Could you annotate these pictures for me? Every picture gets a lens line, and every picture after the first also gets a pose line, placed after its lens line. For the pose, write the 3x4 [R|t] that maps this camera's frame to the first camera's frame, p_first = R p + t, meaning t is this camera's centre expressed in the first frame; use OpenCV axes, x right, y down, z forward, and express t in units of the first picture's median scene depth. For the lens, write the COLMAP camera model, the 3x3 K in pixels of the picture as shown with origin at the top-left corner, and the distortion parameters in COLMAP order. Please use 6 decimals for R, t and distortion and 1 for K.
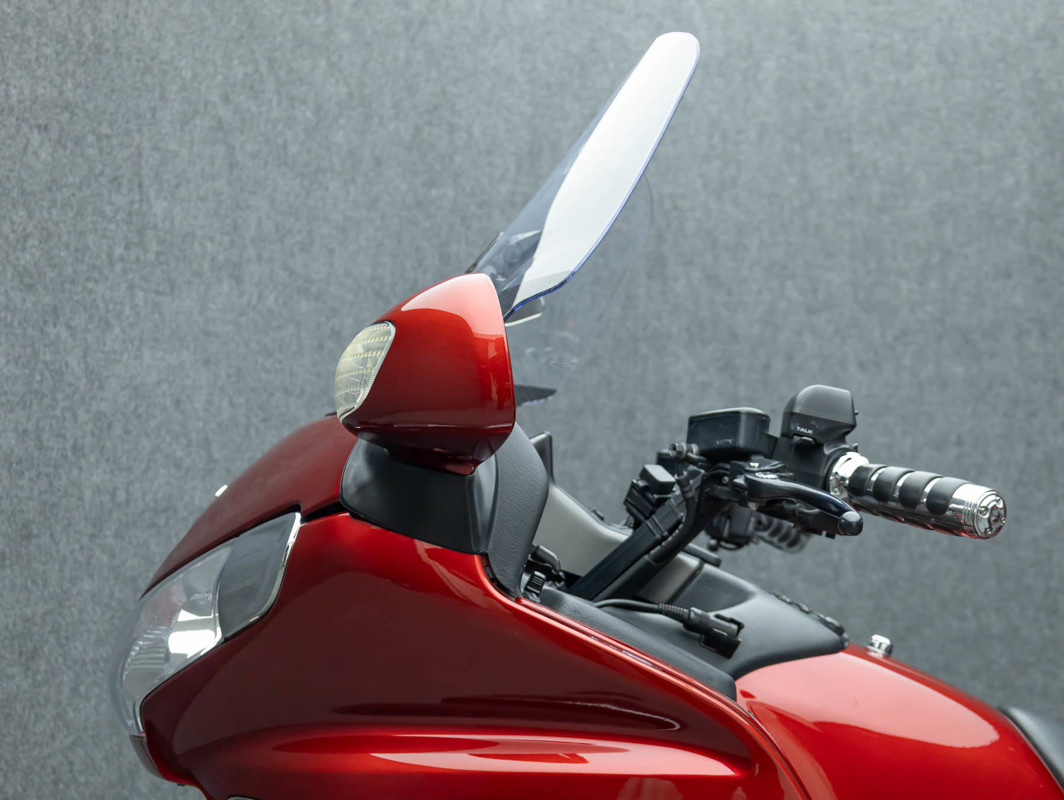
lens RADIAL K [[1426.4, 0, 530.1], [0, 1426.4, 425.1], [0, 0, 1]] dist [0.054574, 0.000000]
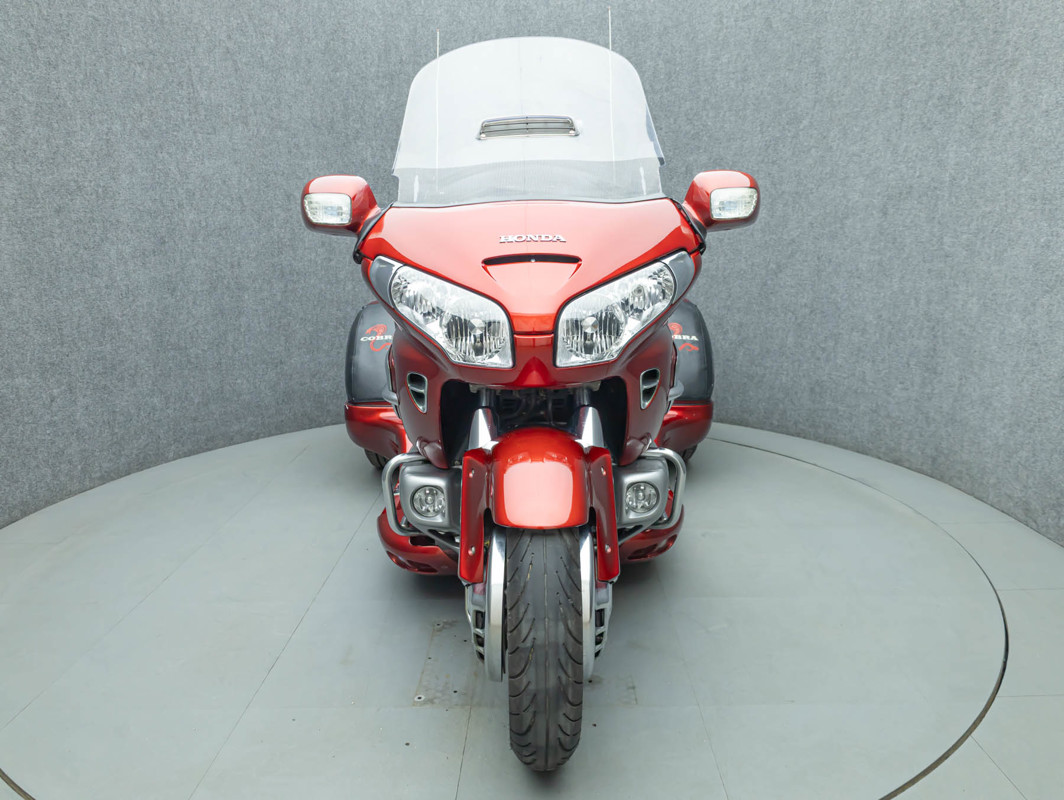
lens RADIAL K [[777.1, 0, 524.4], [0, 777.1, 393.7], [0, 0, 1]] dist [0.031110, 0.004284]
pose [[0.998499, -0.008793, -0.054063, 0.276738], [0.025528, 0.947978, 0.317311, -0.071142], [0.048460, -0.318215, 0.946779, -0.278701]]
